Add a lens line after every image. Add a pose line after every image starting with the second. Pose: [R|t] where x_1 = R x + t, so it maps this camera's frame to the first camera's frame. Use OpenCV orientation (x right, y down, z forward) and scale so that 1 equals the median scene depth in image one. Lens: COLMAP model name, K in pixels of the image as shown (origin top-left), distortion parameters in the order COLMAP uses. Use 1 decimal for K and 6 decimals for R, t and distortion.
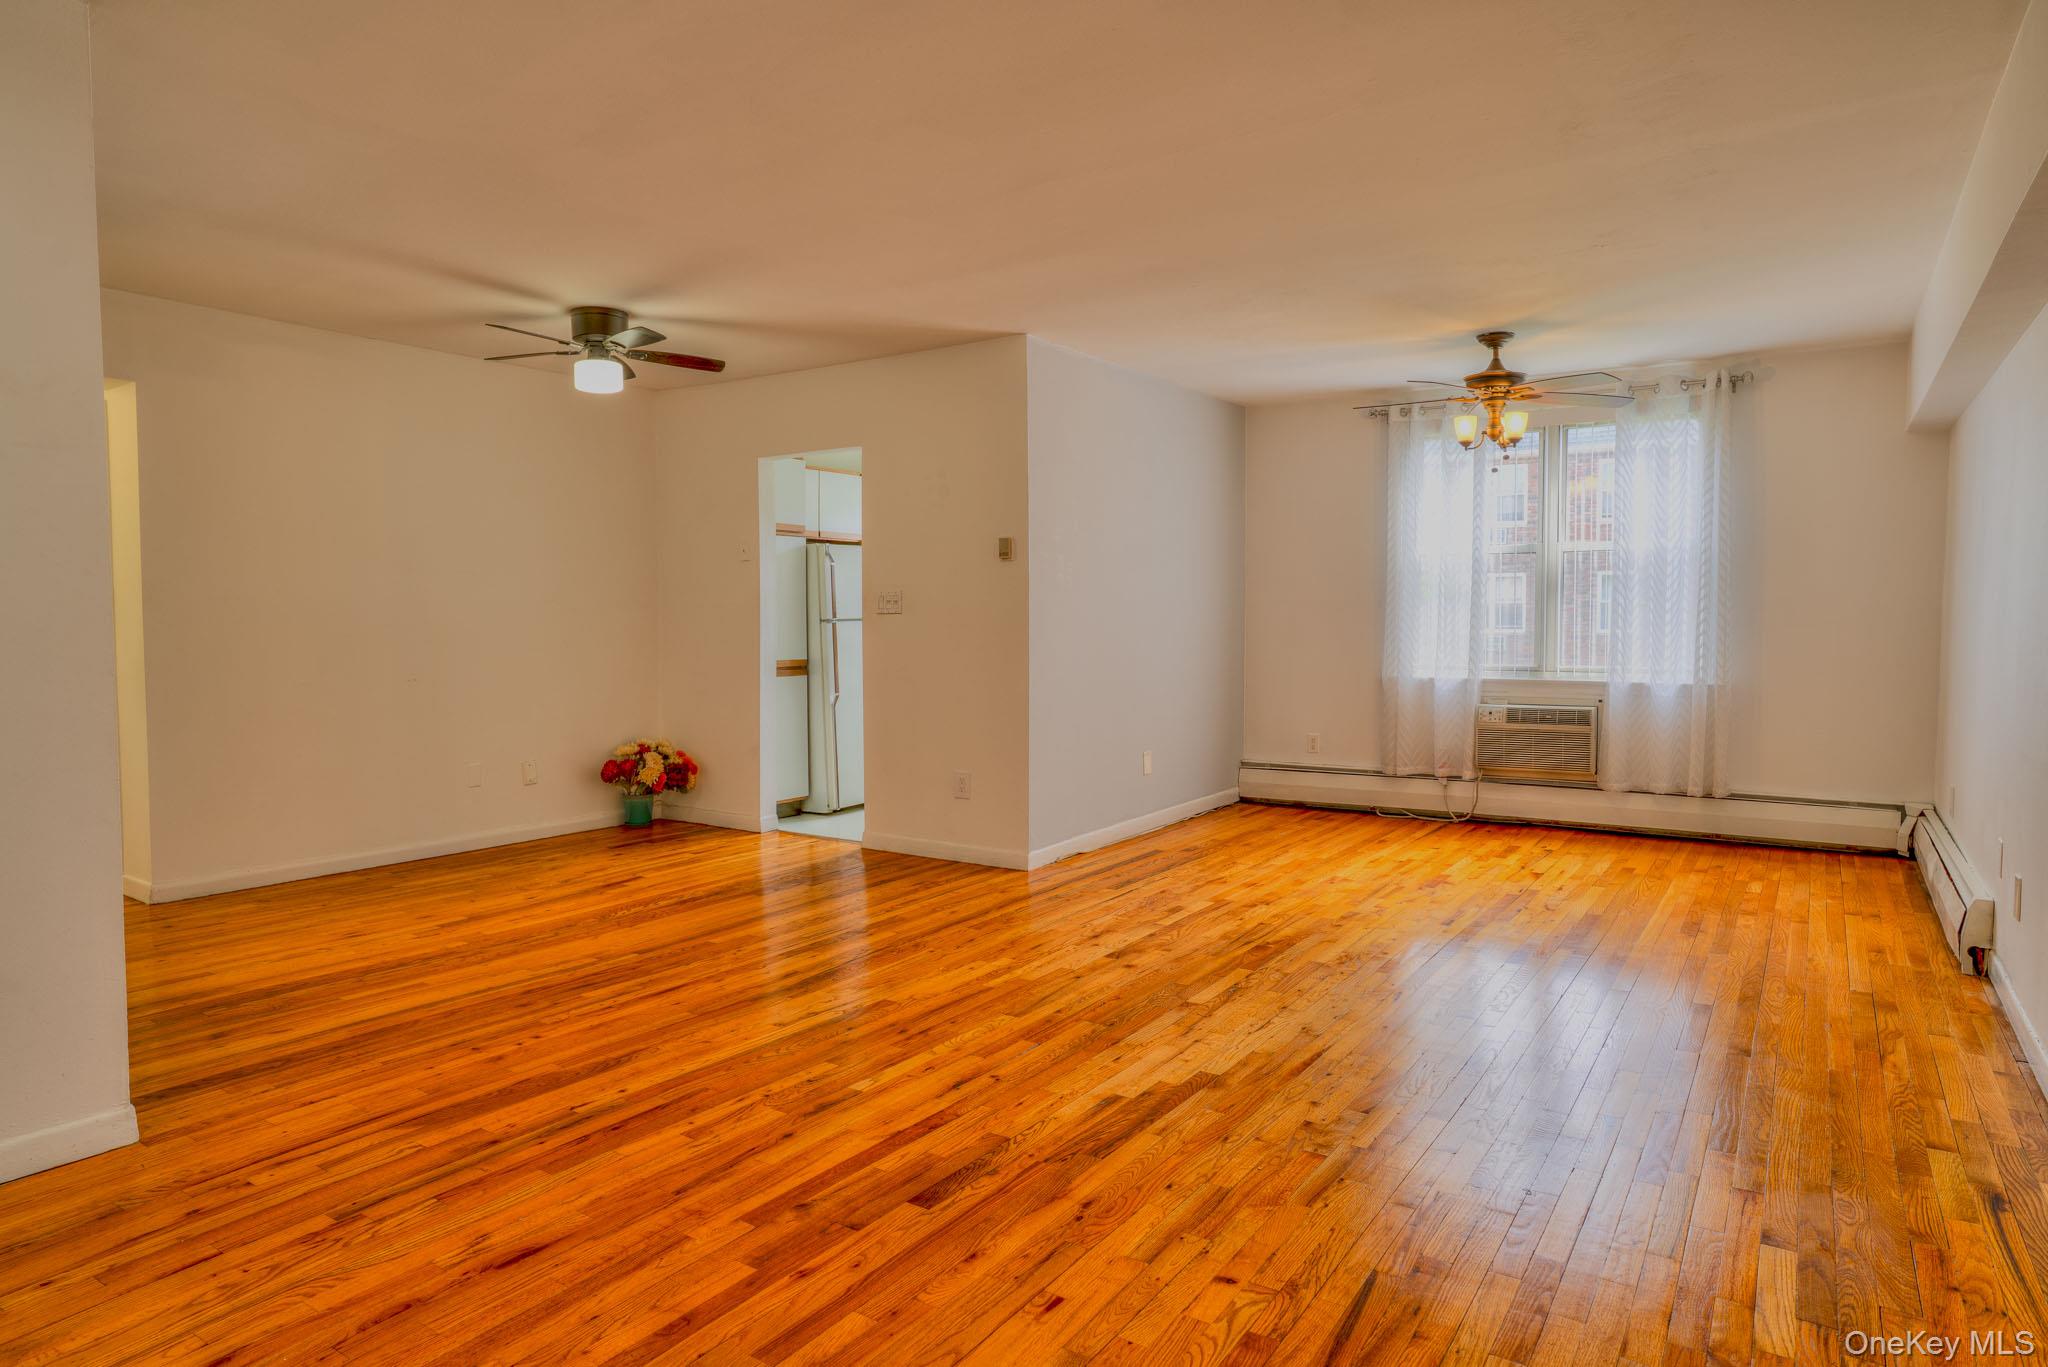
lens RADIAL K [[1208.7, 0, 1007.7], [0, 1208.7, 677.2], [0, 0, 1]] dist [-0.052101, 0.045214]
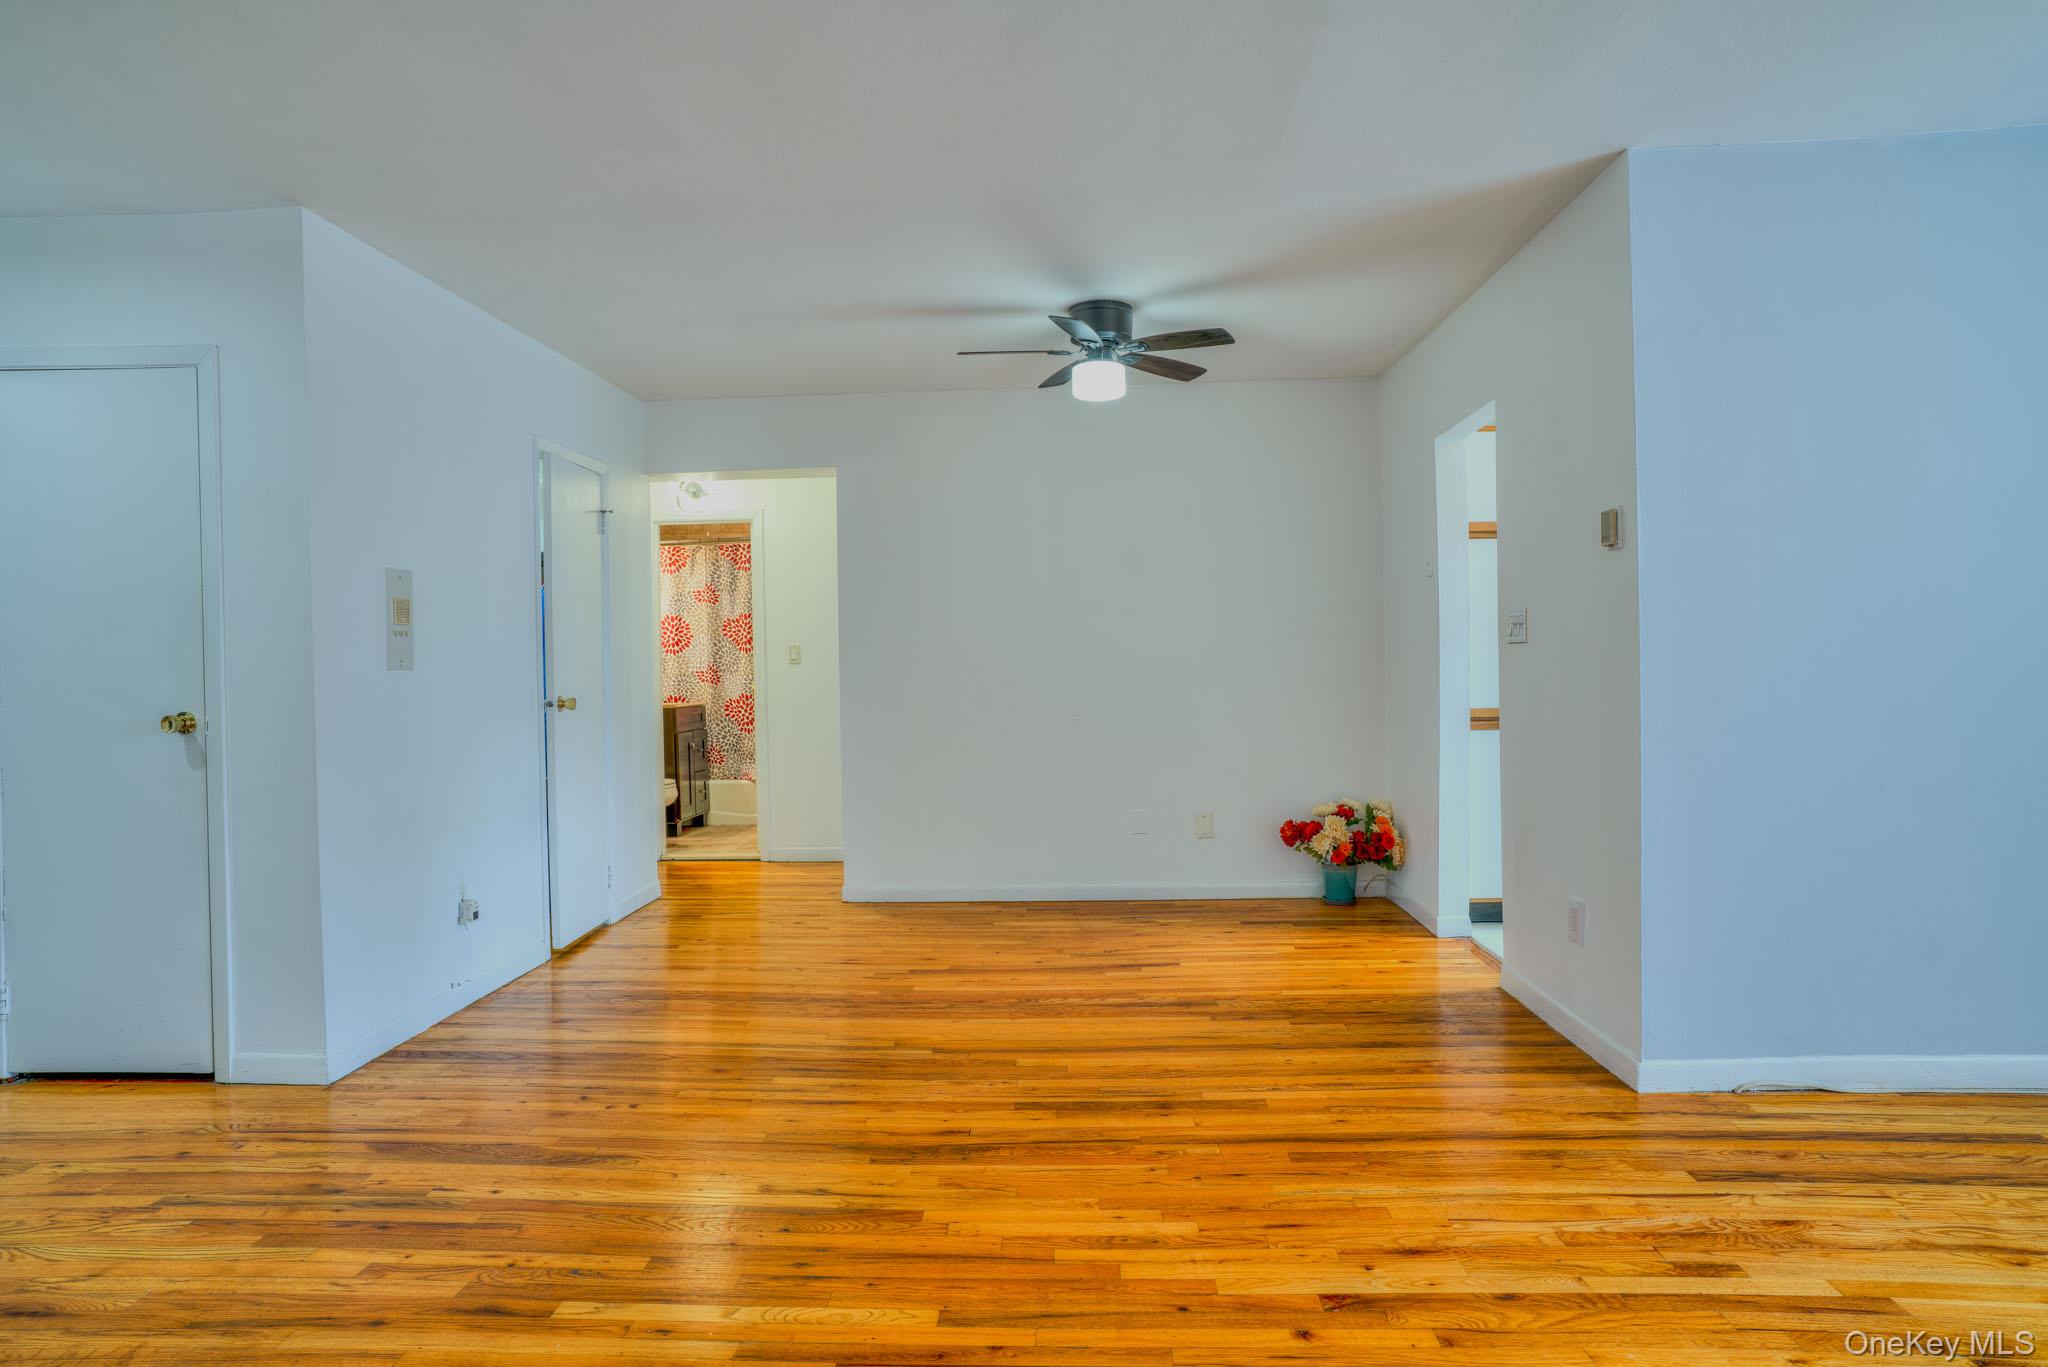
lens RADIAL K [[1186.6, 0, 1012.7], [0, 1186.6, 678.3], [0, 0, 1]] dist [-0.050834, 0.044972]
pose [[0.514776, 0.002642, -0.857321, 0.371867], [-0.022530, 0.999692, -0.010447, -0.023588], [0.857029, 0.024694, 0.514676, 0.511555]]
